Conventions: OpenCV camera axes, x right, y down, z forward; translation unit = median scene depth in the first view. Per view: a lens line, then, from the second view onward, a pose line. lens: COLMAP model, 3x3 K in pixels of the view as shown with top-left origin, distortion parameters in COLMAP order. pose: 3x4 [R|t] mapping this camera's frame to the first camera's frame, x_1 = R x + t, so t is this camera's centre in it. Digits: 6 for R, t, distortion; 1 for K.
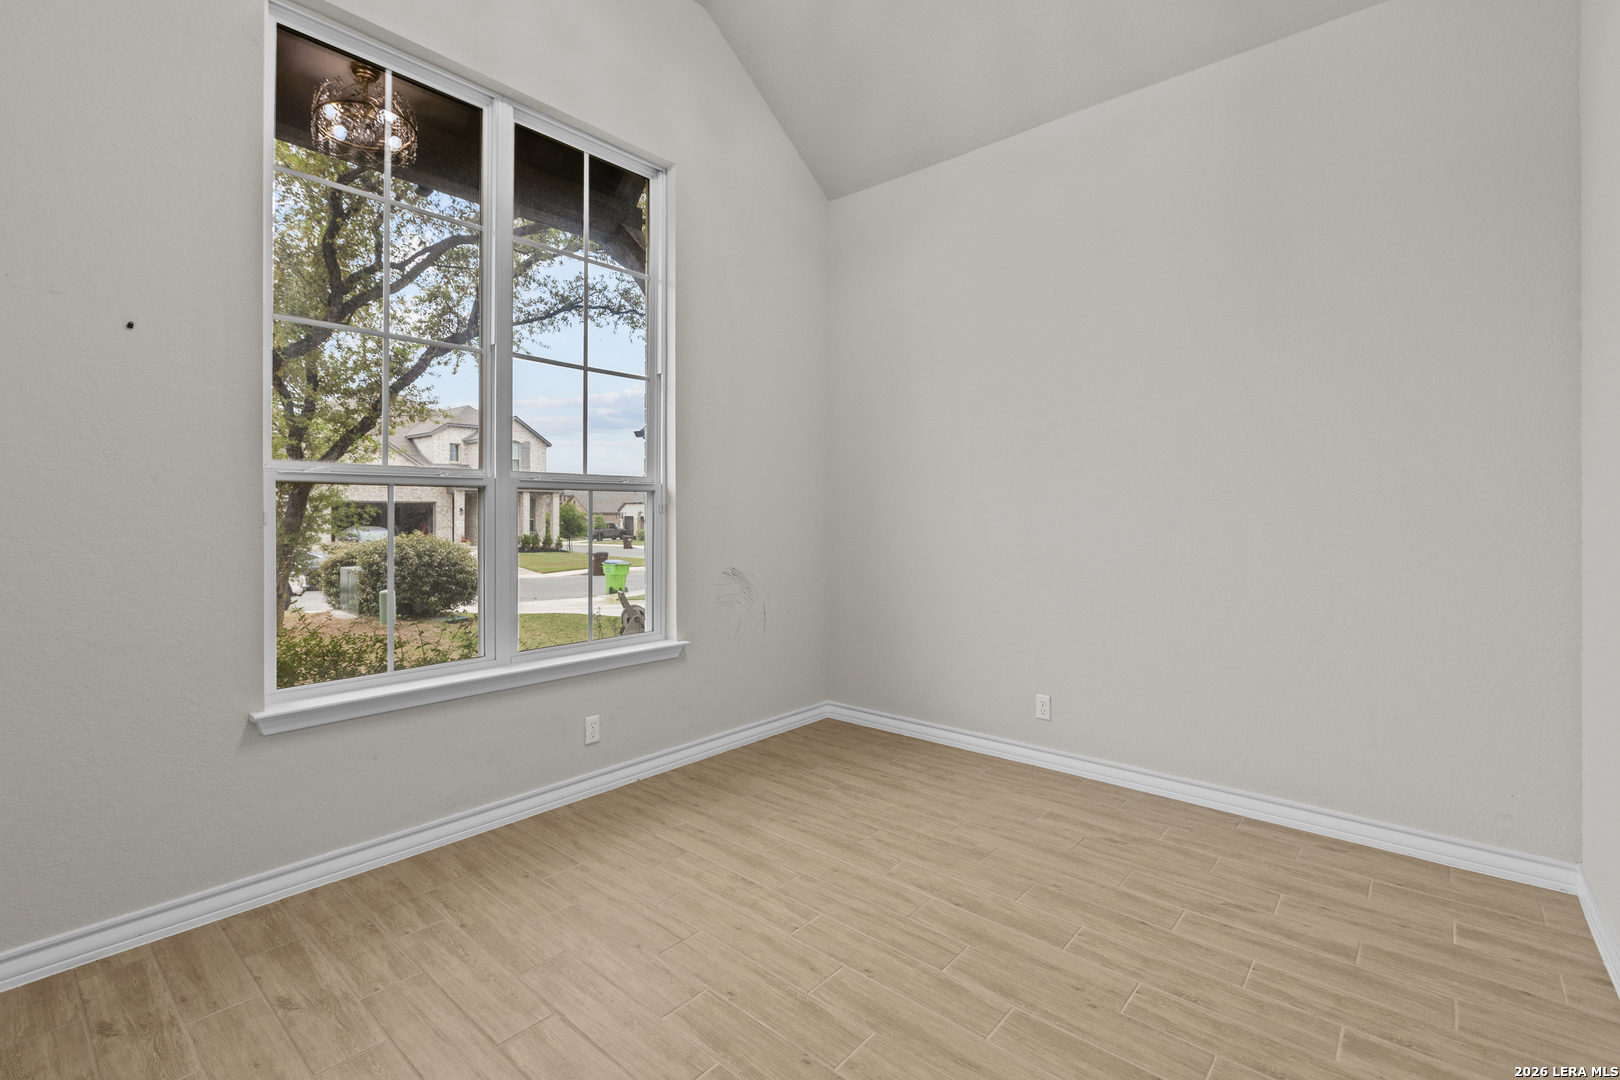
lens RADIAL K [[723.6, 0, 800.1], [0, 723.6, 524.5], [0, 0, 1]] dist [0.000645, -0.000597]
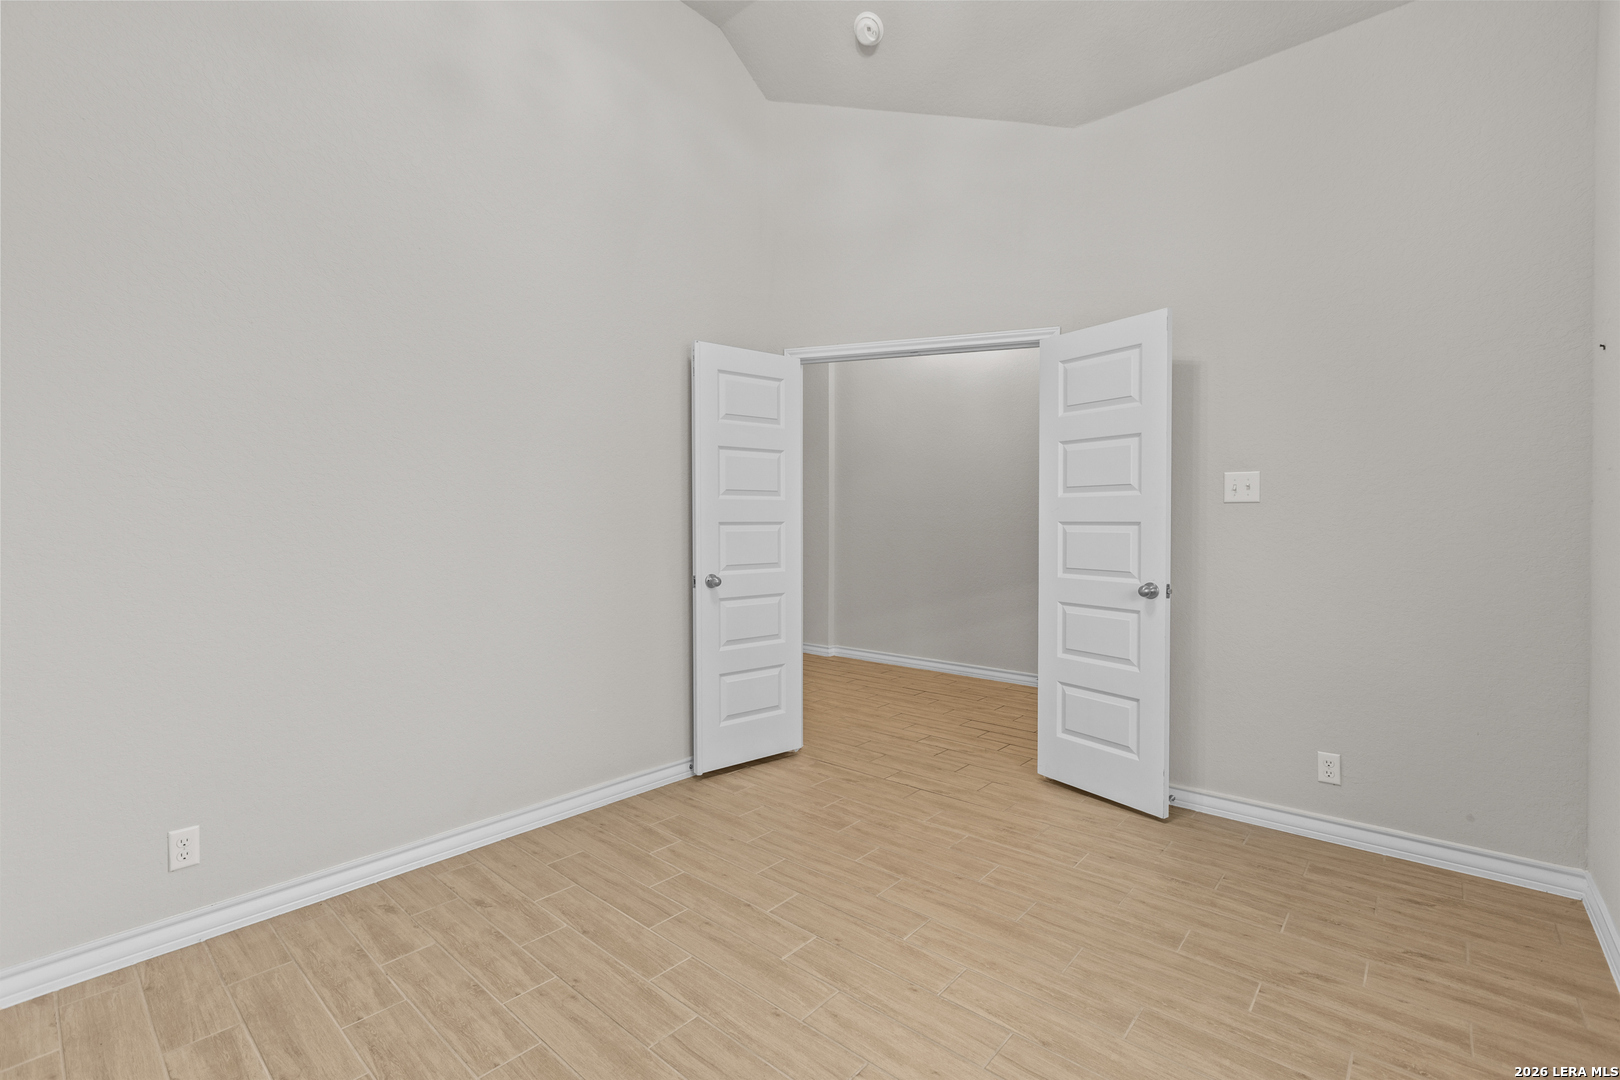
lens RADIAL K [[723.6, 0, 800.1], [0, 723.6, 524.5], [0, 0, 1]] dist [0.000645, -0.000597]
pose [[-0.999935, 0.002536, 0.011106, 0.051870], [0.002745, 0.999818, 0.018864, -0.037911], [-0.011056, 0.018893, -0.999760, 2.001776]]
